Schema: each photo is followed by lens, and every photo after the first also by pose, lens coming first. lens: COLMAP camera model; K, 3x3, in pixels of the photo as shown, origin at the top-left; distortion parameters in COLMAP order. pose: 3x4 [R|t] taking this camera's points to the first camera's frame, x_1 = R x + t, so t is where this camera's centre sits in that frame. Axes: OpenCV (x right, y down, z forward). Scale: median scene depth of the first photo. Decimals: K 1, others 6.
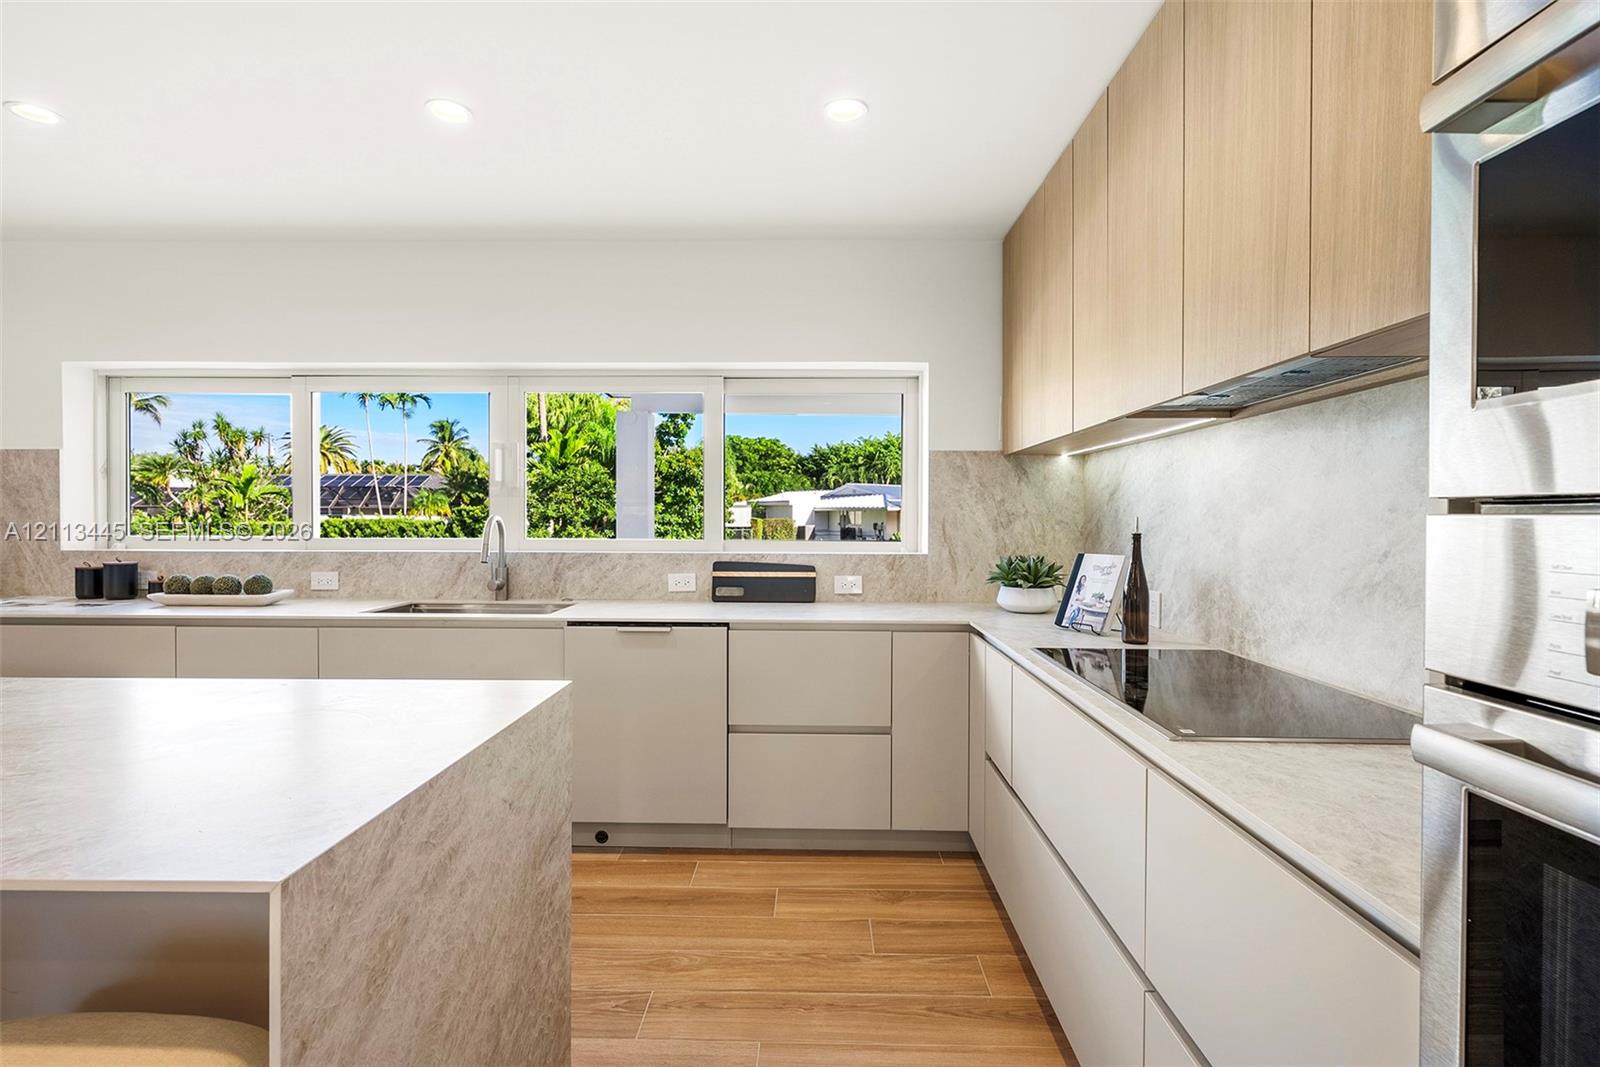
lens RADIAL K [[788.9, 0, 799.1], [0, 788.9, 525.1], [0, 0, 1]] dist [0.002108, -0.000123]
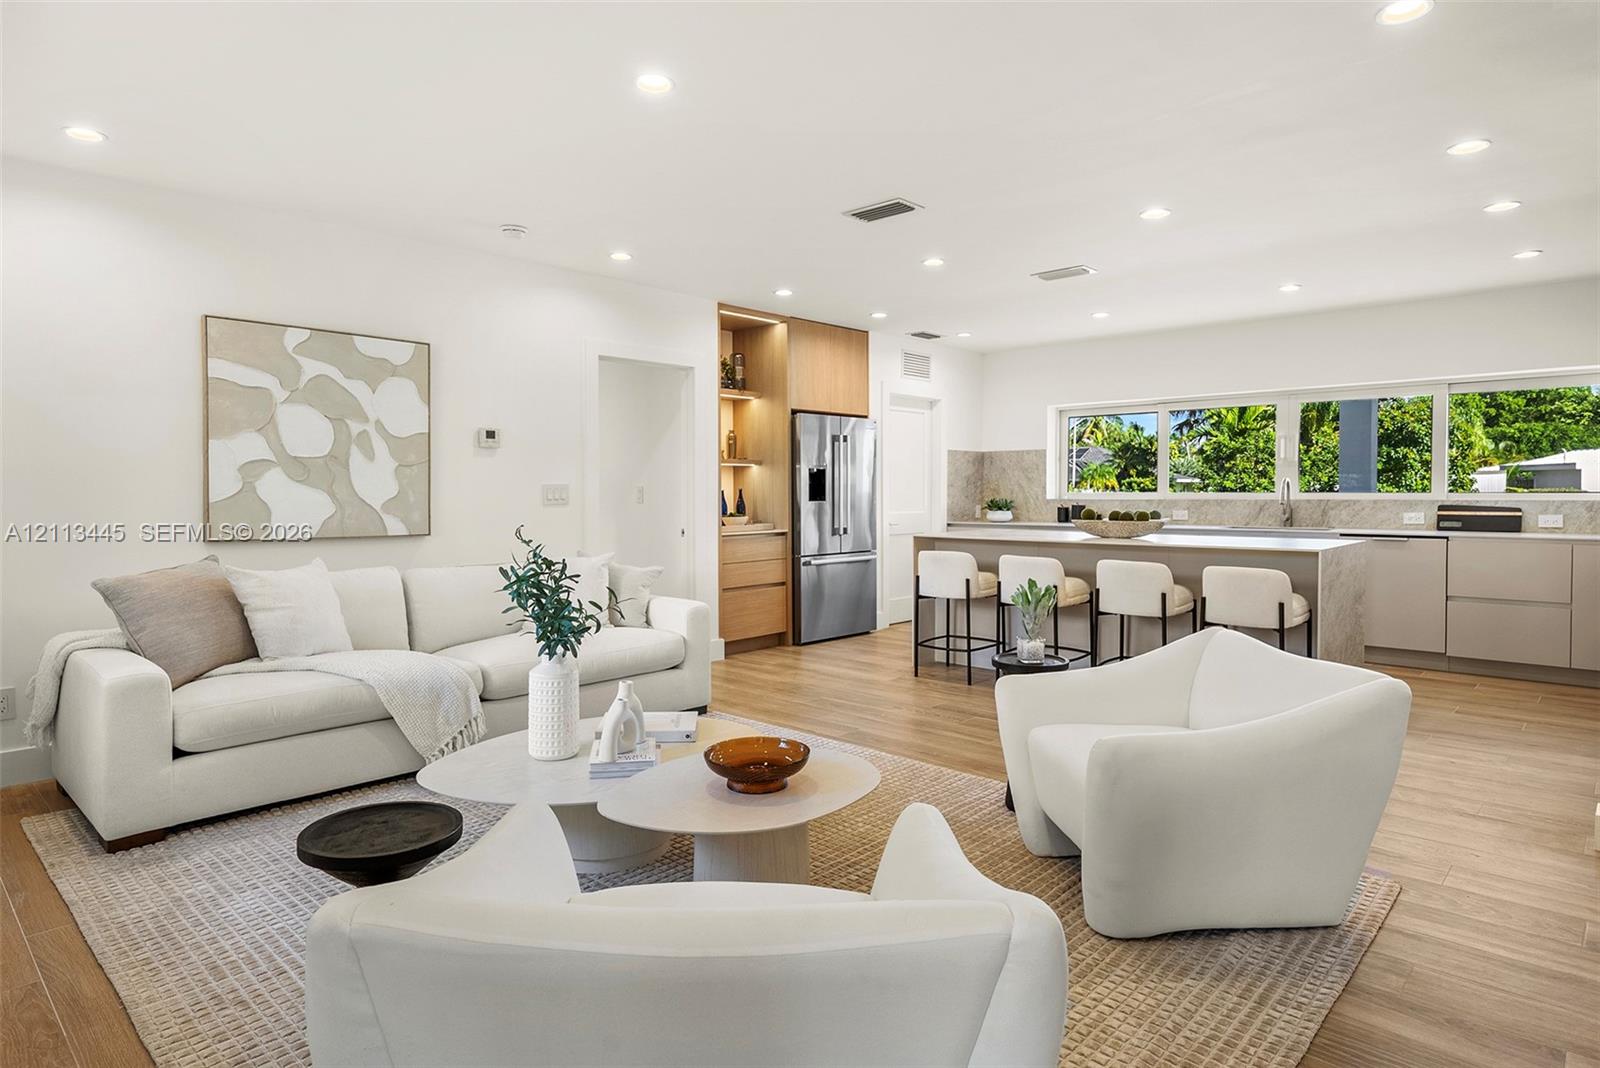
lens RADIAL K [[904.5, 0, 785.6], [0, 904.5, 520.6], [0, 0, 1]] dist [0.006101, -0.001469]
pose [[0.740307, 0.014691, -0.672108, 0.016352], [0.000233, 0.999756, 0.022110, 0.004189], [0.672268, -0.016525, 0.740123, -0.137835]]
